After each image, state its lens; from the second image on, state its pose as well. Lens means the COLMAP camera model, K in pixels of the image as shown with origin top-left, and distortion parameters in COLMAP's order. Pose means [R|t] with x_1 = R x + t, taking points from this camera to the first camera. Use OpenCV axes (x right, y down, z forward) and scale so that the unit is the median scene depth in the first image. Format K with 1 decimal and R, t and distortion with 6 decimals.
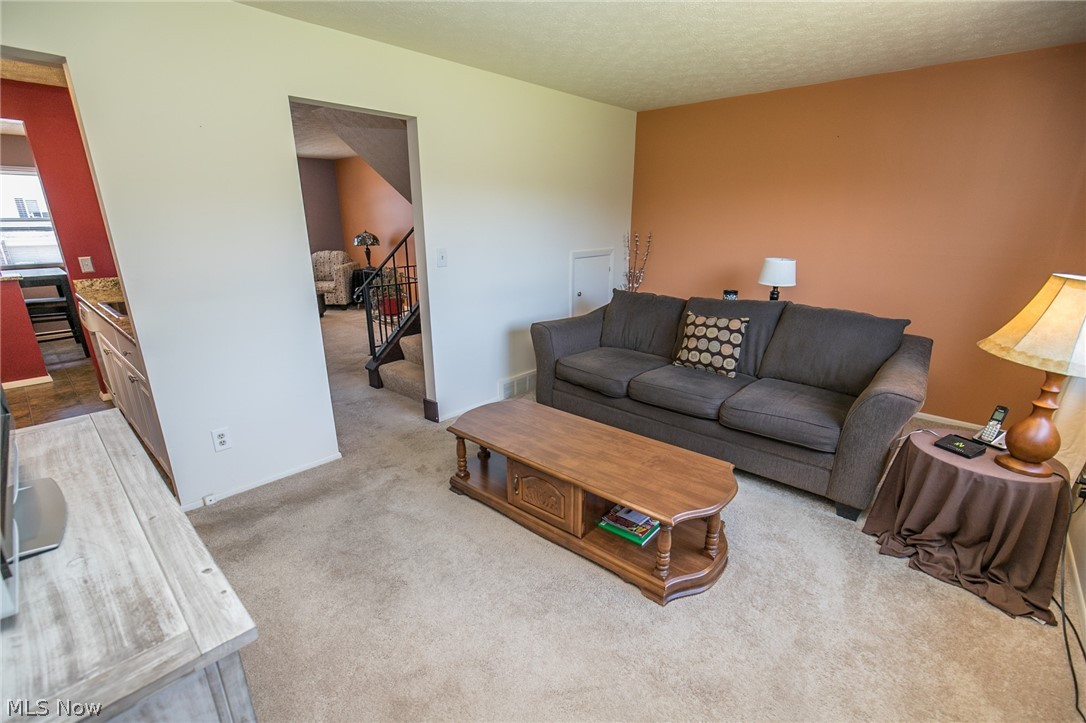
lens RADIAL K [[491.4, 0, 544.1], [0, 491.4, 373.0], [0, 0, 1]] dist [-0.018983, 0.005991]
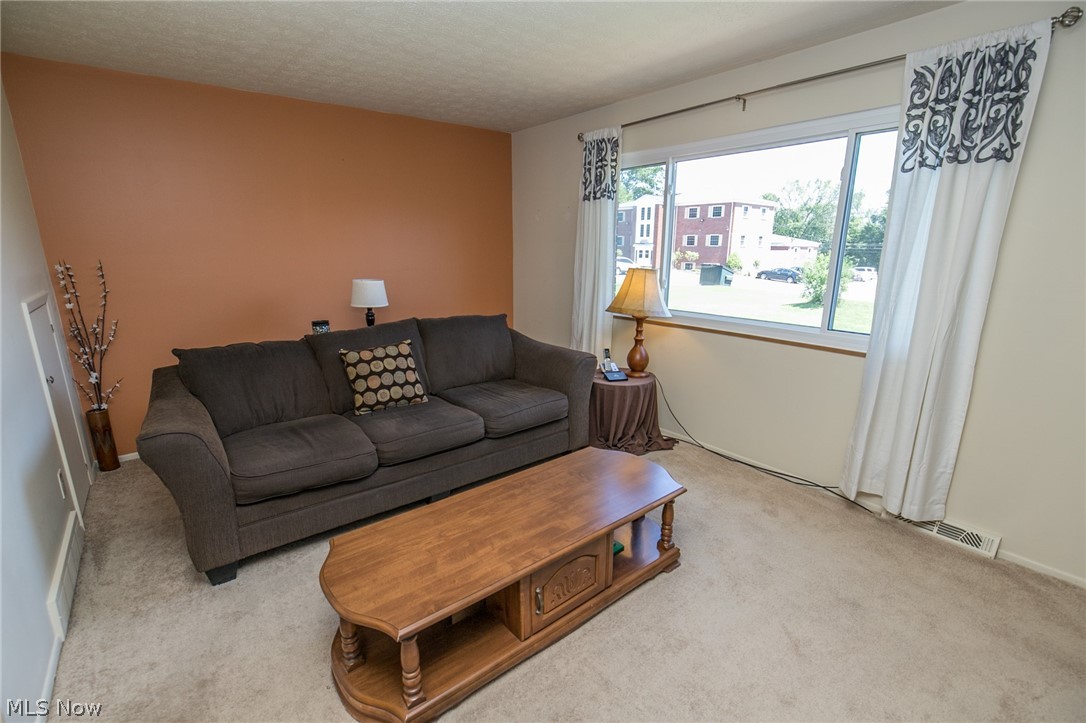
lens RADIAL K [[491.4, 0, 544.1], [0, 491.4, 373.0], [0, 0, 1]] dist [-0.018983, 0.005991]
pose [[0.163961, -0.248196, 0.954733, -0.470122], [0.295552, 0.935731, 0.192499, -0.156585], [-0.941151, 0.250611, 0.226778, 0.540649]]
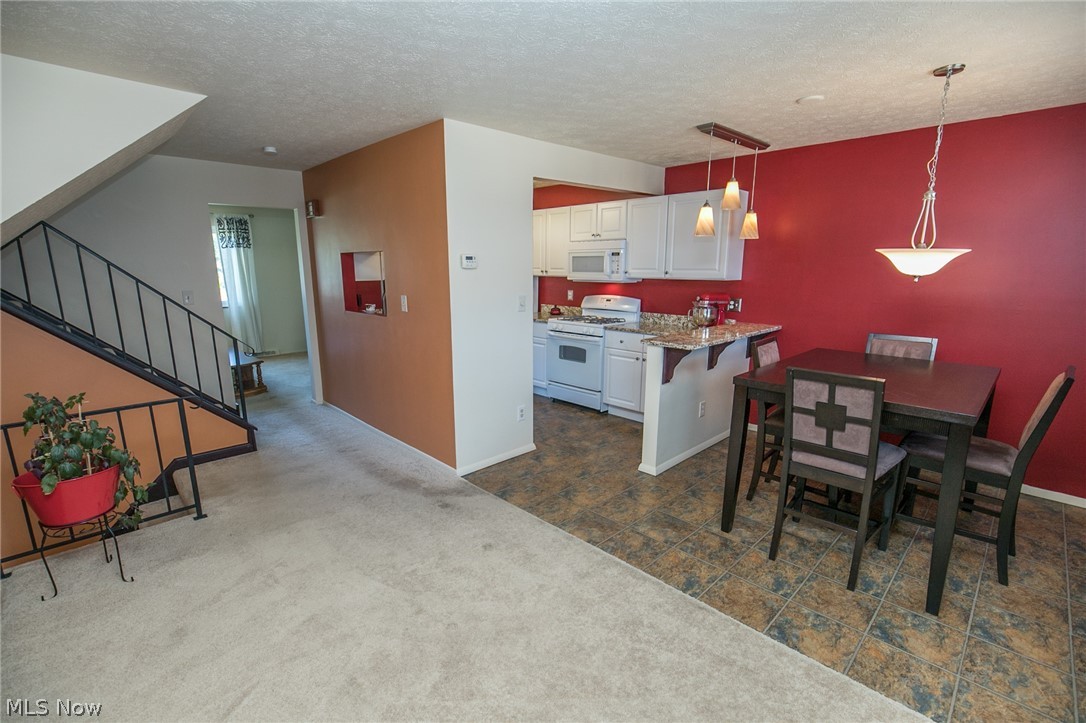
lens RADIAL K [[490.9, 0, 544.5], [0, 490.9, 371.0], [0, 0, 1]] dist [-0.010051, 0.000356]
pose [[-0.998063, -0.012432, 0.060957, -1.291263], [0.019598, 0.867112, 0.497728, -0.745125], [-0.059044, 0.497958, -0.865189, 2.305041]]
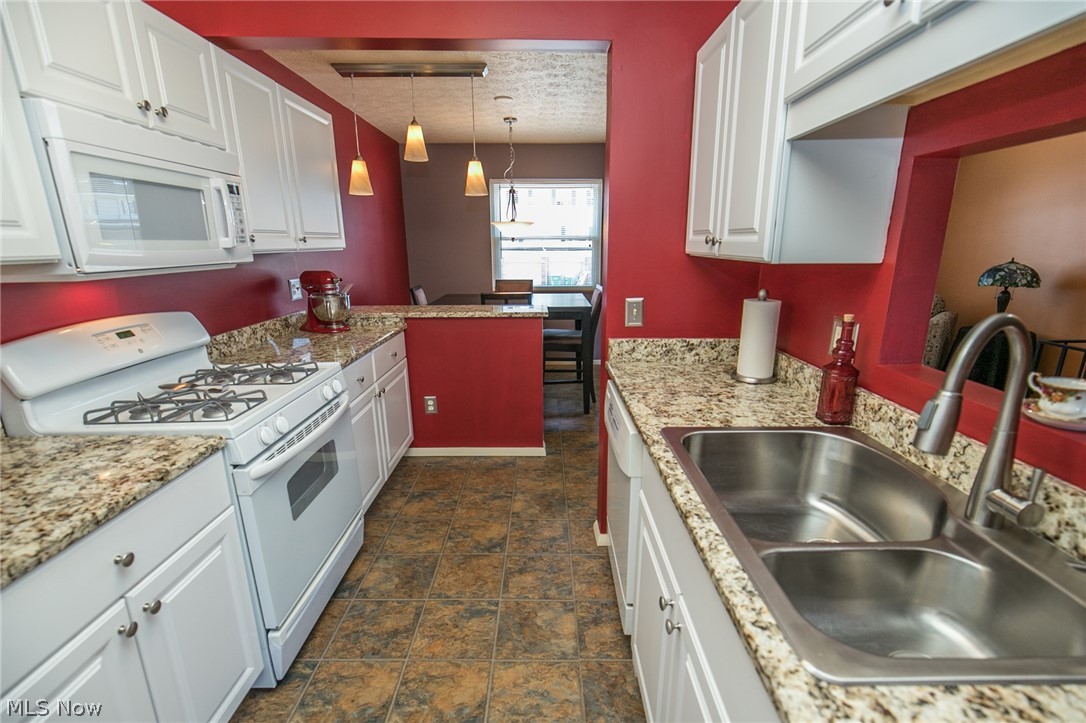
lens RADIAL K [[491.4, 0, 544.1], [0, 491.4, 373.0], [0, 0, 1]] dist [-0.018983, 0.005991]
pose [[0.672498, 0.187908, -0.715847, -0.733918], [-0.220821, 0.974120, 0.048254, -0.195587], [0.706388, 0.125623, 0.696588, 0.674707]]
